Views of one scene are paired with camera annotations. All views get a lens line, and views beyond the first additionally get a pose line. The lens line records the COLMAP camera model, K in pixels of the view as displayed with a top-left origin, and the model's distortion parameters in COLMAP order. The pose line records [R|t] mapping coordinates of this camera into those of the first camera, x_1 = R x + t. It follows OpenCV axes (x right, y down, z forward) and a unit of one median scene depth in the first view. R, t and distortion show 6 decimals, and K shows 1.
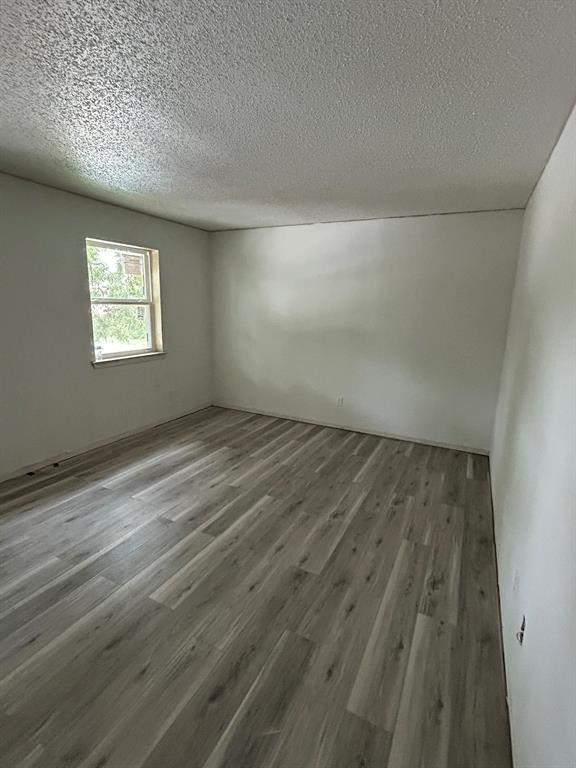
lens RADIAL K [[363.2, 0, 288.0], [0, 363.2, 384.0], [0, 0, 1]] dist [0.003554, -0.000109]
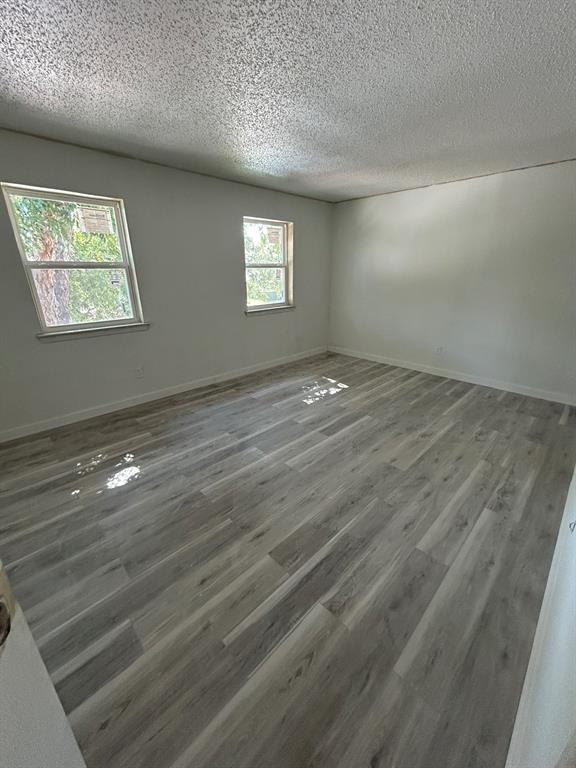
lens RADIAL K [[306.5, 0, 289.8], [0, 306.5, 382.7], [0, 0, 1]] dist [-0.002926, 0.000436]
pose [[0.949631, 0.080202, -0.302932, -0.000294], [-0.038712, 0.989314, 0.140569, 0.050880], [0.310969, -0.121761, 0.942588, -0.112718]]
